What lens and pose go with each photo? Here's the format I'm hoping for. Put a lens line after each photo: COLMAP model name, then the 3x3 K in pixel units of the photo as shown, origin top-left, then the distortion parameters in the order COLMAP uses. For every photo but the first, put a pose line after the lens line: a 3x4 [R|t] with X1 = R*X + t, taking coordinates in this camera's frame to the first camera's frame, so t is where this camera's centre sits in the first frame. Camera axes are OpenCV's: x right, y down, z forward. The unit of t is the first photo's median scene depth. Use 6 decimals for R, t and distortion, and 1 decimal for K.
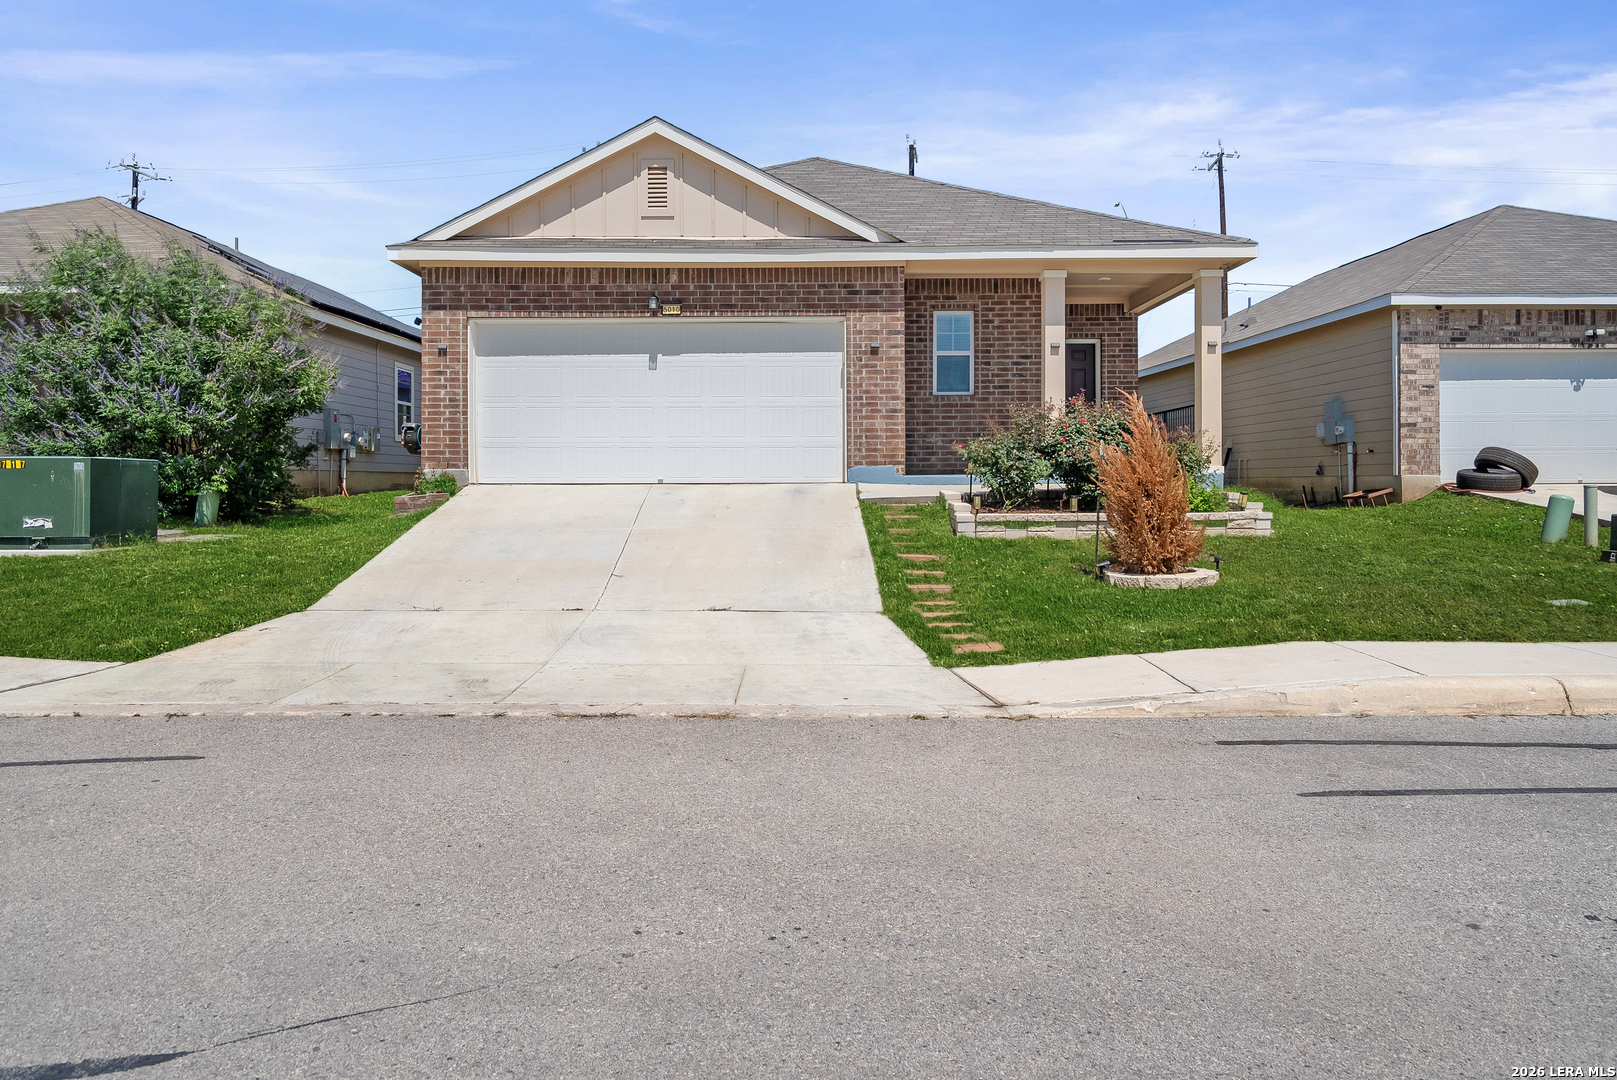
lens RADIAL K [[1087.1, 0, 807.8], [0, 1087.1, 535.1], [0, 0, 1]] dist [0.004779, 0.000725]
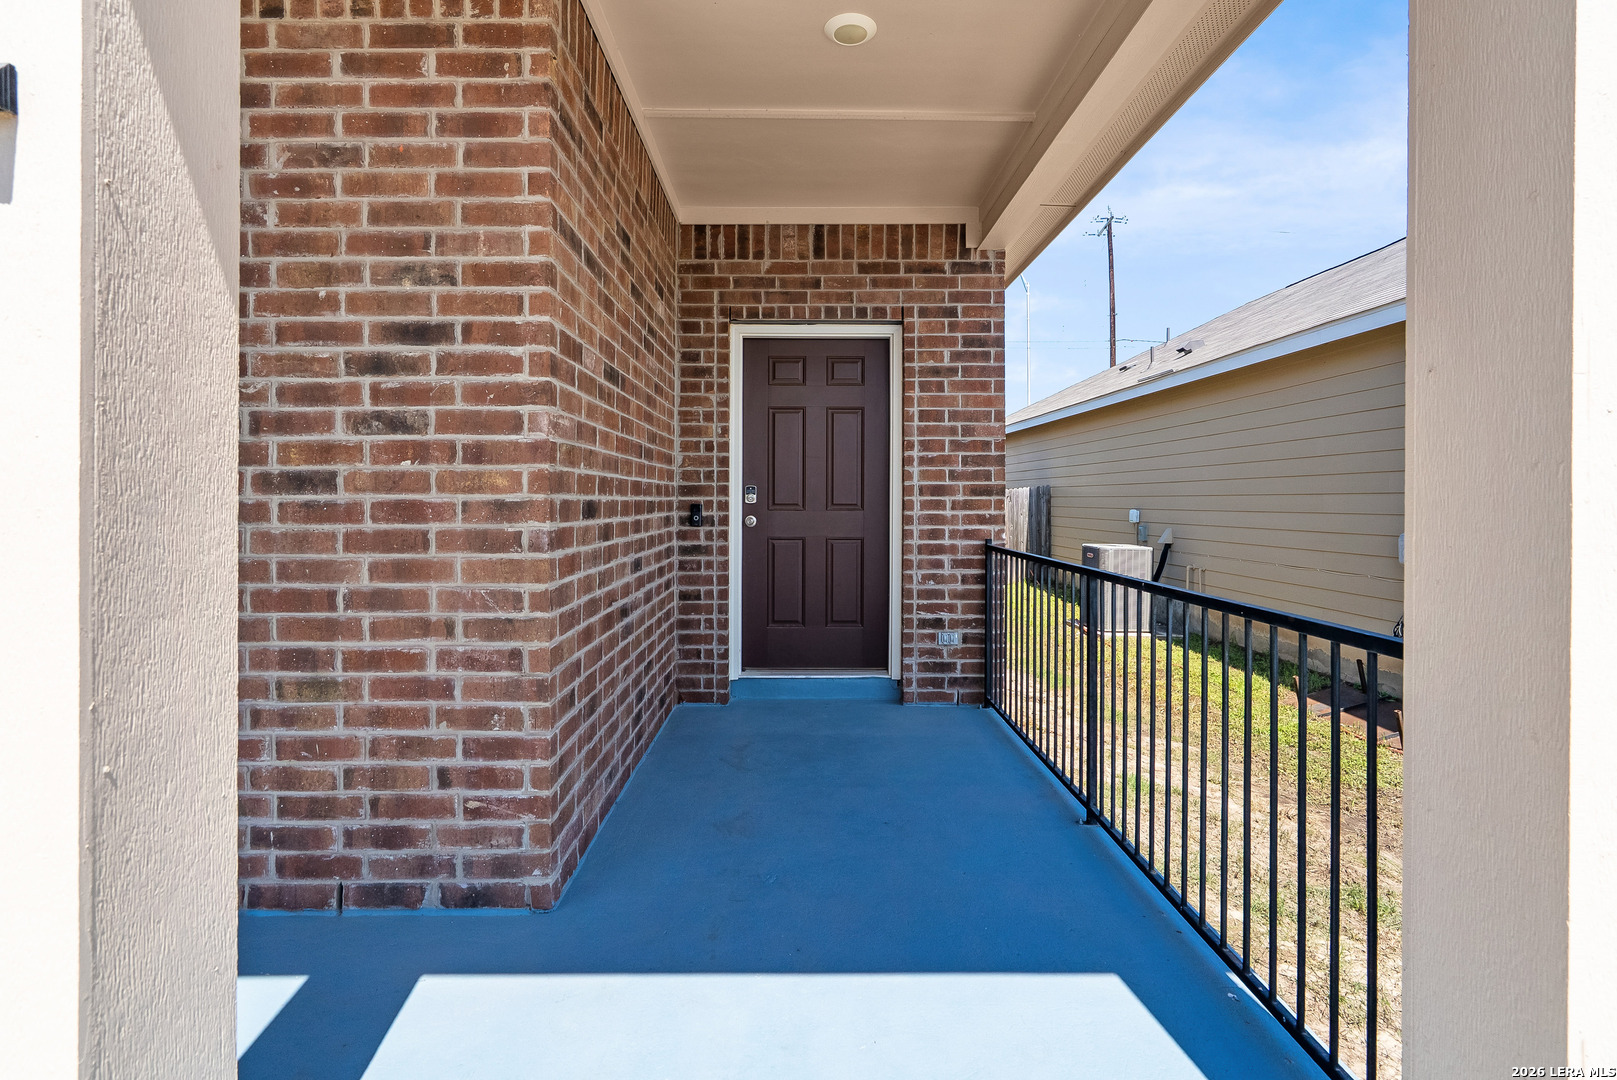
lens RADIAL K [[763.4, 0, 808.9], [0, 763.4, 542.1], [0, 0, 1]] dist [-0.008838, 0.000194]
pose [[0.999967, 0.004659, 0.006714, 0.237773], [-0.004717, 0.999951, 0.008665, -0.110477], [-0.006673, -0.008696, 0.999940, 0.749540]]
